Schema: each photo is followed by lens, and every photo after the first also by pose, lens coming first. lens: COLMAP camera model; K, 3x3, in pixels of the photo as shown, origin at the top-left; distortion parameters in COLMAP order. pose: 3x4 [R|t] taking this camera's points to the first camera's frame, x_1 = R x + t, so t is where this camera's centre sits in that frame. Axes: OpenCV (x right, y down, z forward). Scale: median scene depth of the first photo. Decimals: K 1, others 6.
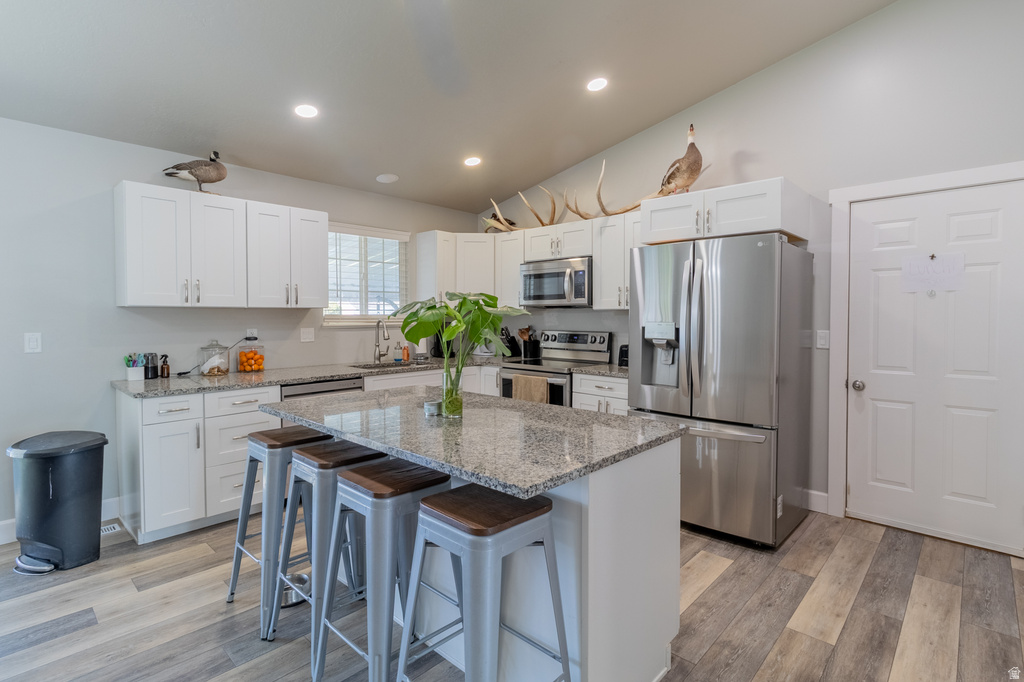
lens RADIAL K [[496.9, 0, 512.8], [0, 496.9, 333.6], [0, 0, 1]] dist [0.004622, 0.000022]
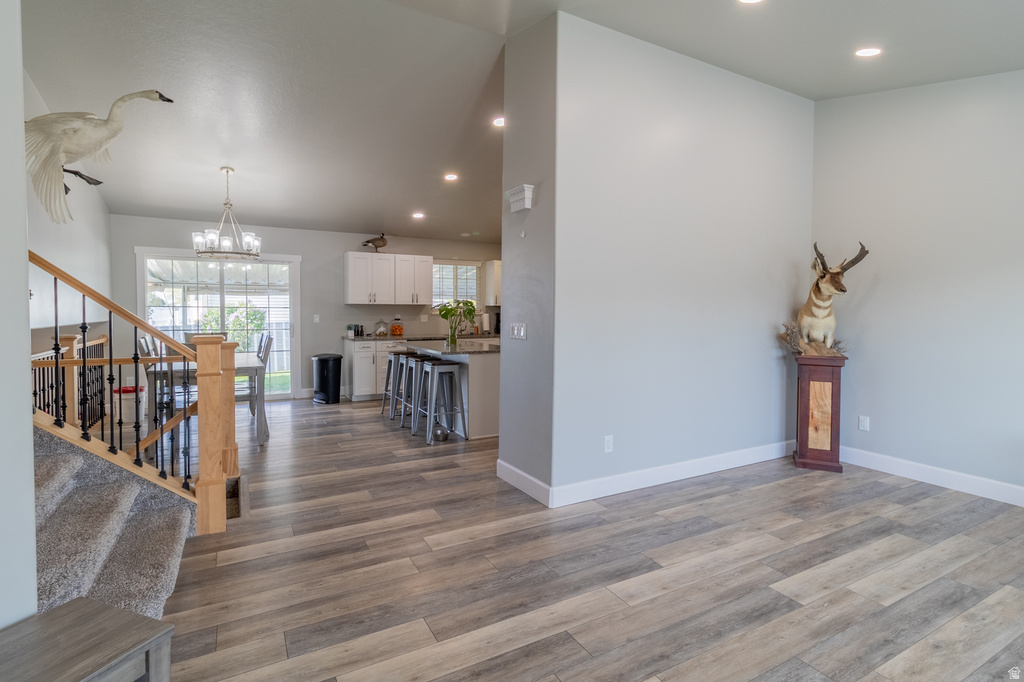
lens RADIAL K [[496.9, 0, 515.2], [0, 496.9, 336.7], [0, 0, 1]] dist [0.004622, 0.000022]
pose [[0.953246, 0.020141, -0.301525, 0.637567], [-0.015812, 0.999734, 0.016790, 0.044470], [0.301783, -0.011237, 0.953310, -0.929123]]
